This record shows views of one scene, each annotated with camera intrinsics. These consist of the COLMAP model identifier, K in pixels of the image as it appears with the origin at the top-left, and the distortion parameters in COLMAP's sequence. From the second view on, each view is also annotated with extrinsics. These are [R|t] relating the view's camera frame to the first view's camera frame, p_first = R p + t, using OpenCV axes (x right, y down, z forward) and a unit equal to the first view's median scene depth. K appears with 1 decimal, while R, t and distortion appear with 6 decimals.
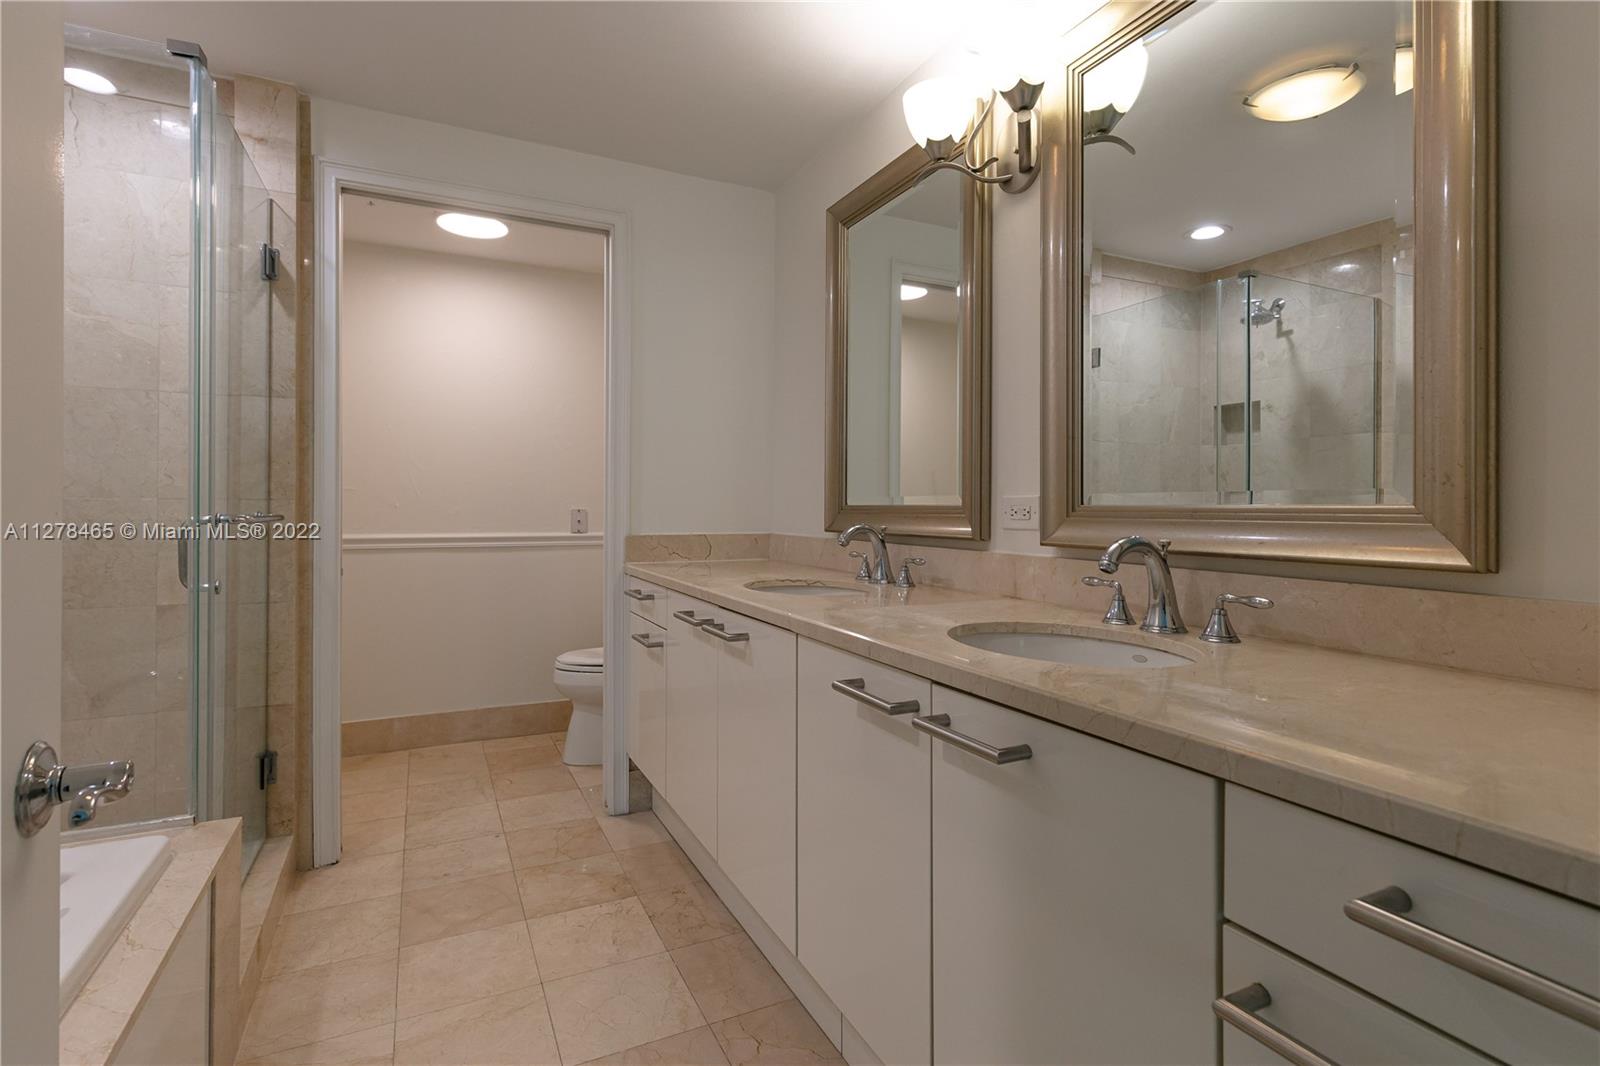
lens RADIAL K [[773.9, 0, 799.2], [0, 773.9, 505.3], [0, 0, 1]] dist [0.005395, -0.000283]
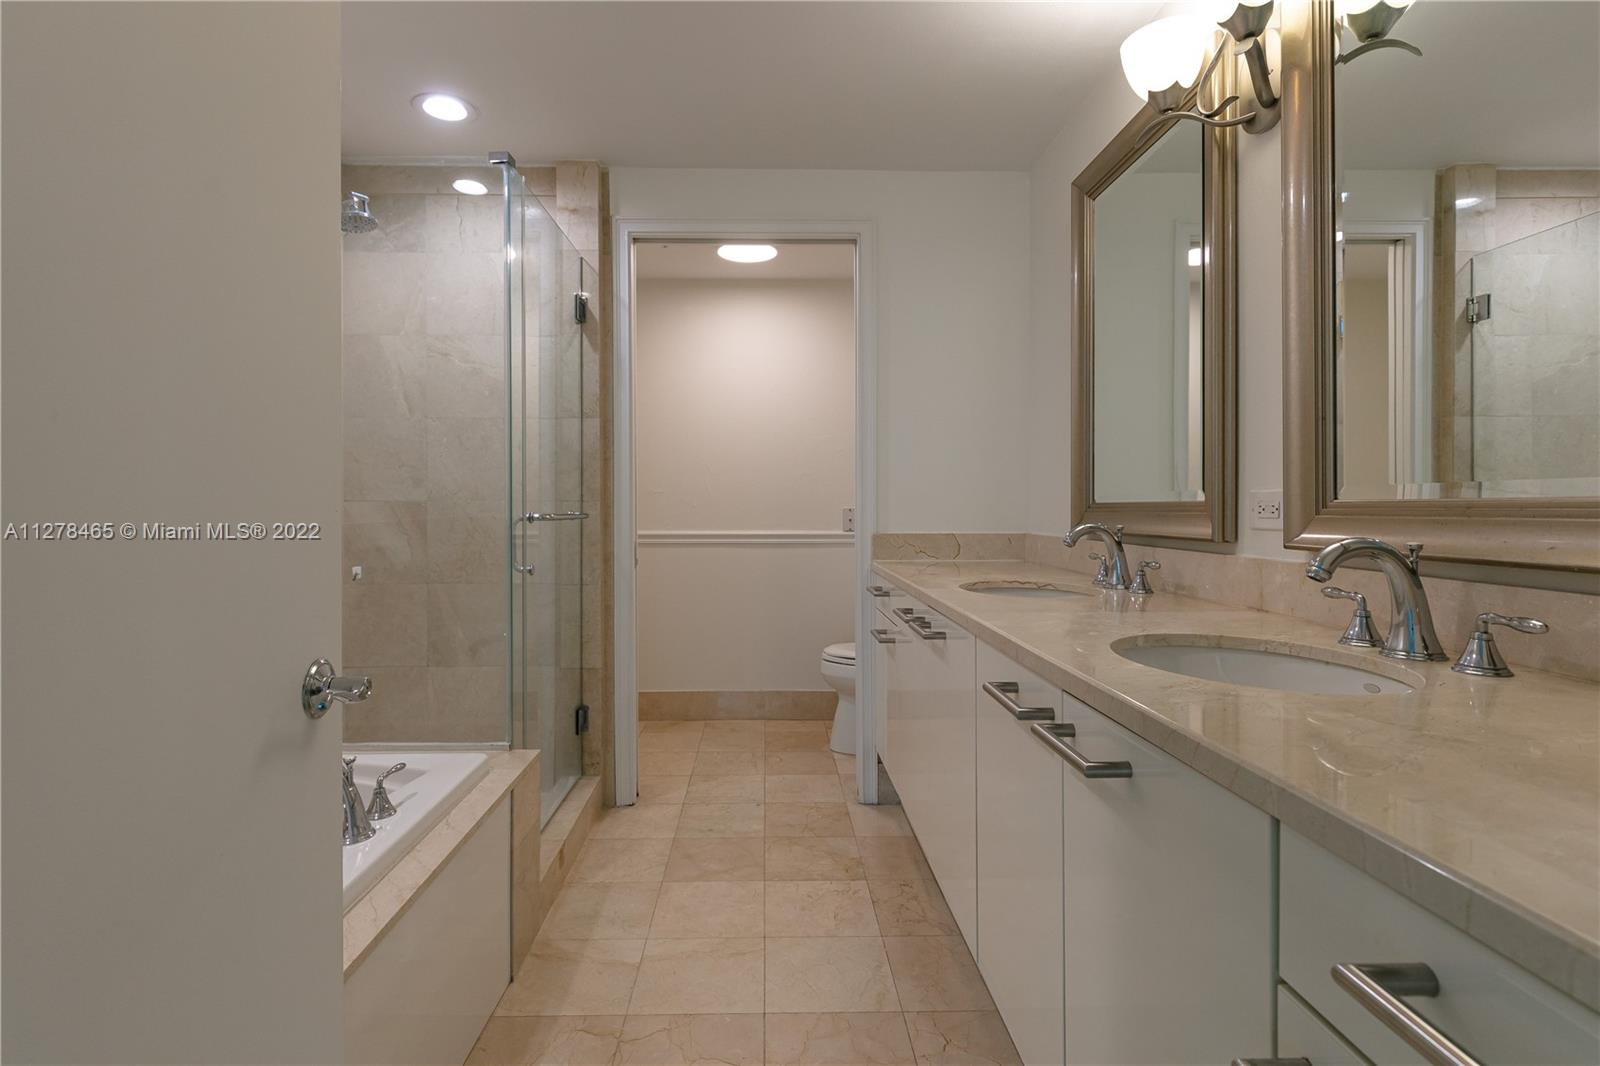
lens RADIAL K [[793.0, 0, 777.0], [0, 793.0, 508.1], [0, 0, 1]] dist [0.001969, -0.001059]
pose [[0.905470, -0.003737, -0.424395, 0.131374], [0.005329, 0.999983, 0.002564, 0.001889], [0.424378, -0.004583, 0.905474, -0.009586]]
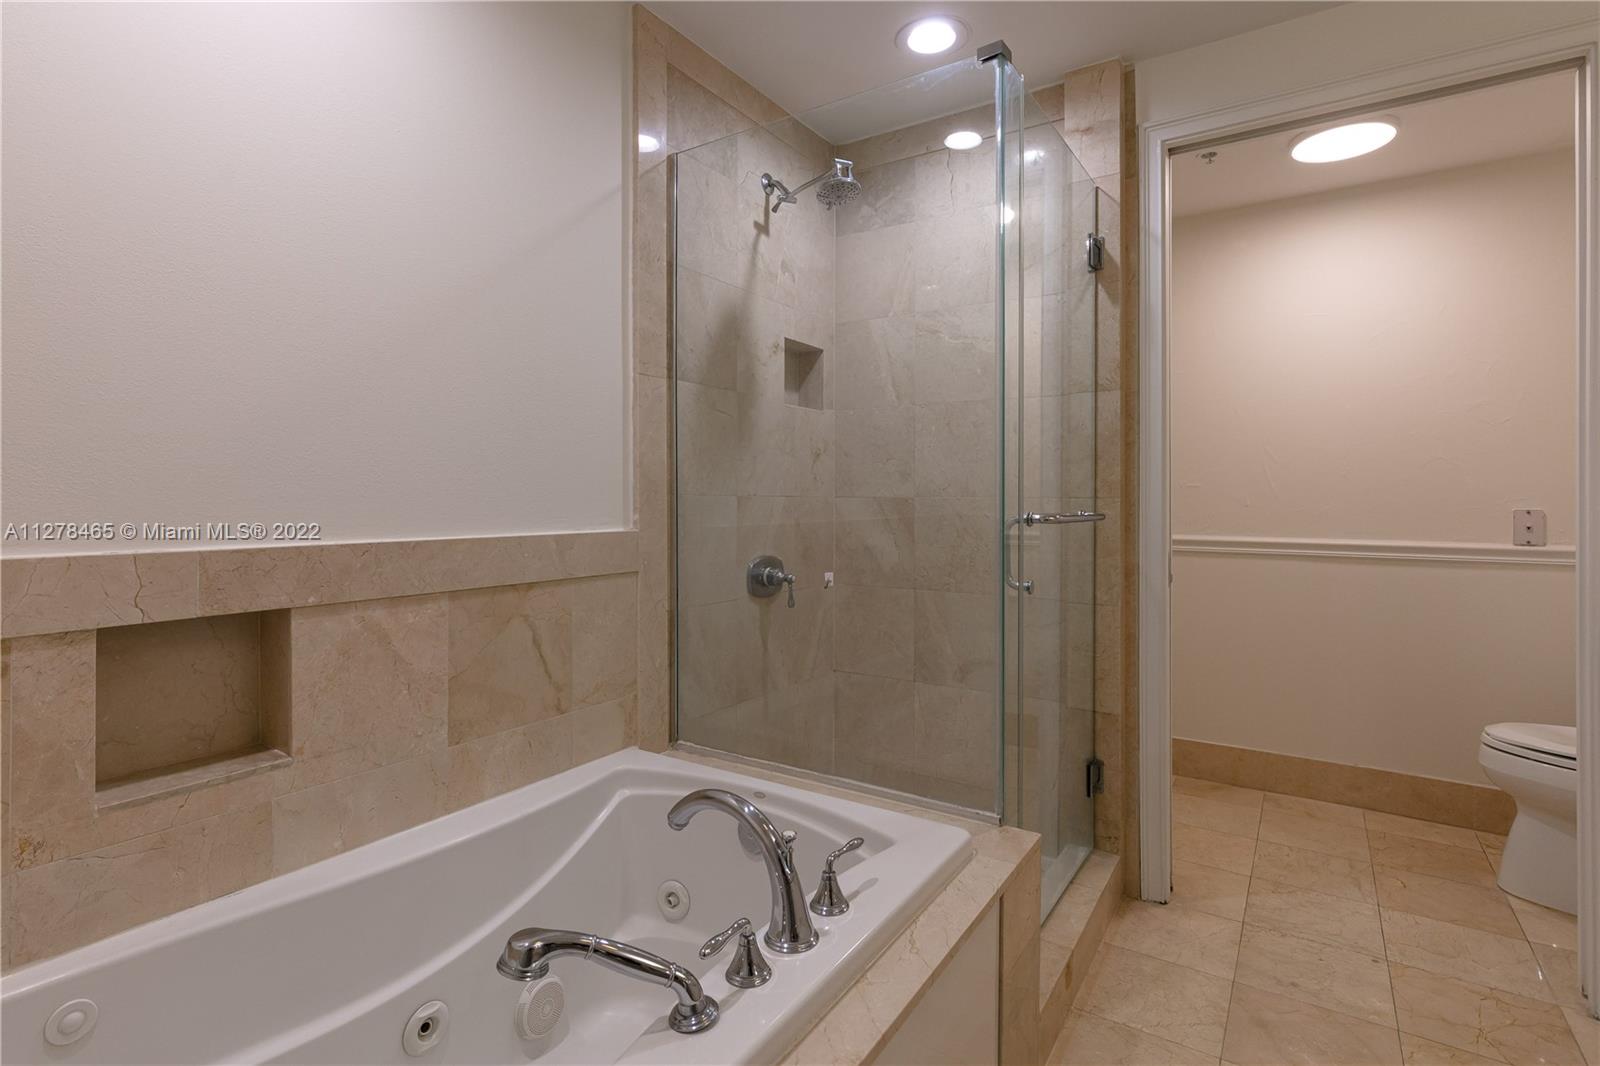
lens RADIAL K [[777.8, 0, 780.1], [0, 777.8, 497.4], [0, 0, 1]] dist [0.001382, -0.001901]
pose [[0.495214, -0.005775, -0.868752, -0.035489], [-0.001166, 0.999973, -0.007312, -0.000493], [0.868770, 0.004634, 0.495194, 0.176933]]
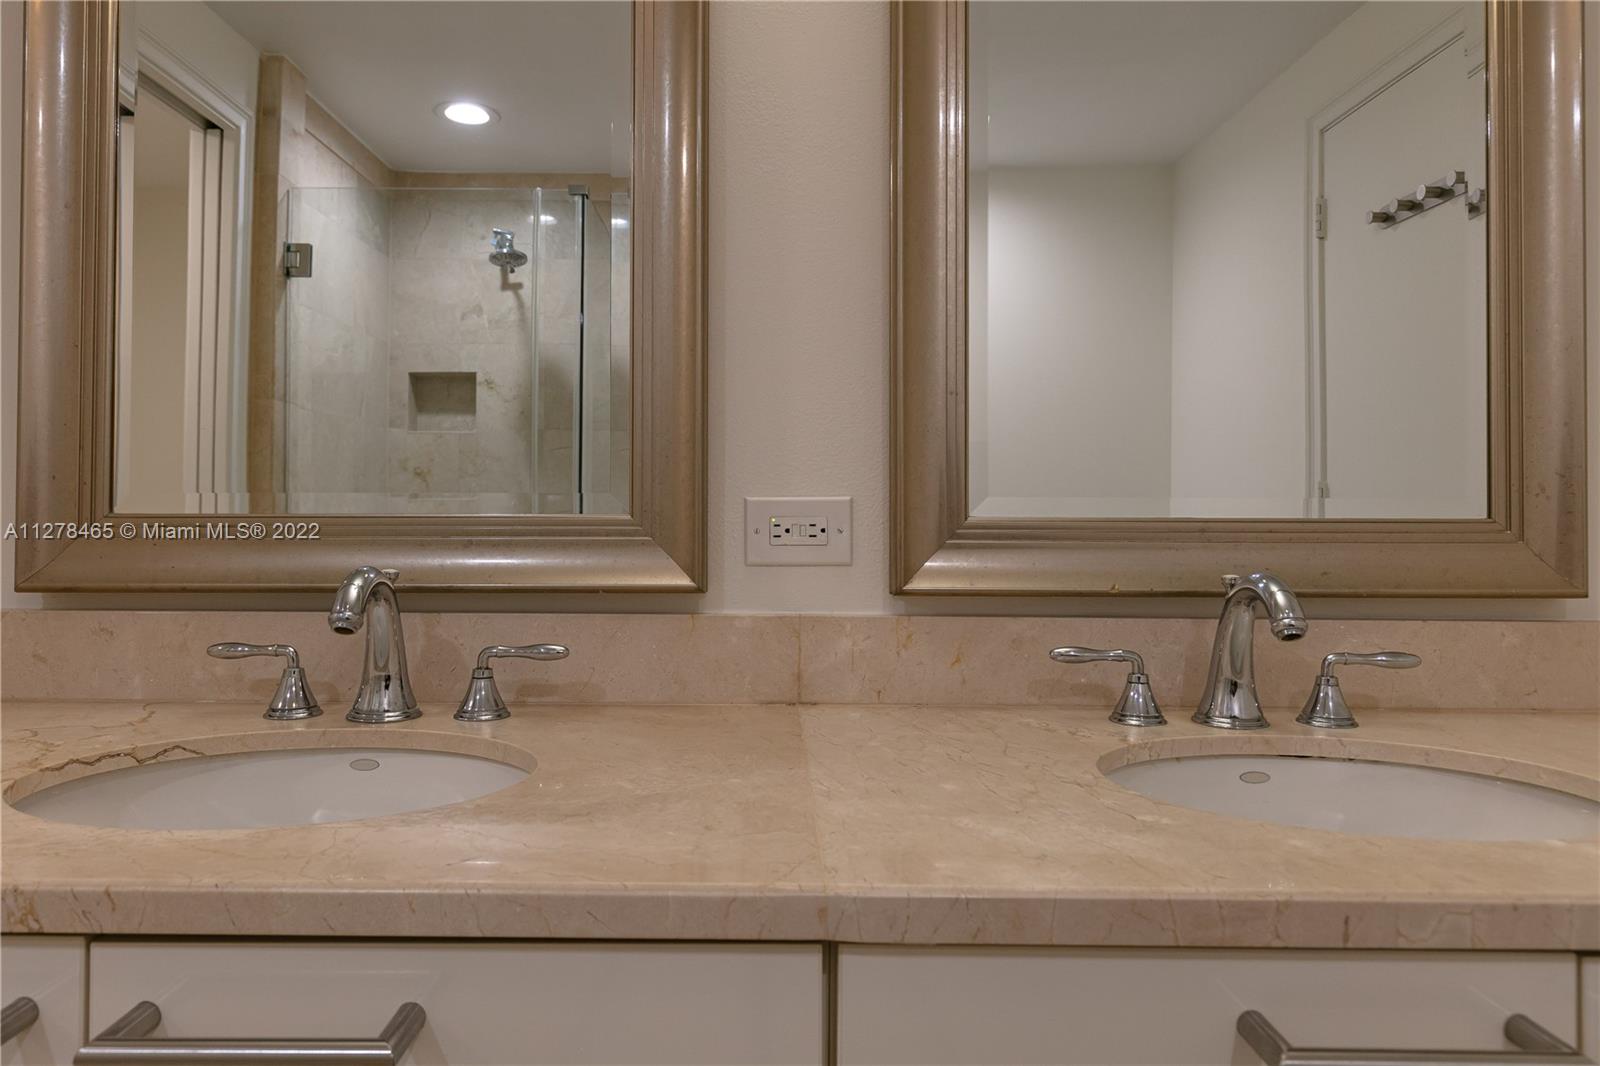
lens RADIAL K [[1033.4, 0, 765.2], [0, 1033.4, 498.7], [0, 0, 1]] dist [0.001948, 0.000301]
pose [[0.441662, 0.019007, 0.896980, -0.255176], [-0.004685, 0.999811, -0.018879, 0.000657], [-0.897169, 0.004135, 0.441668, 0.569720]]
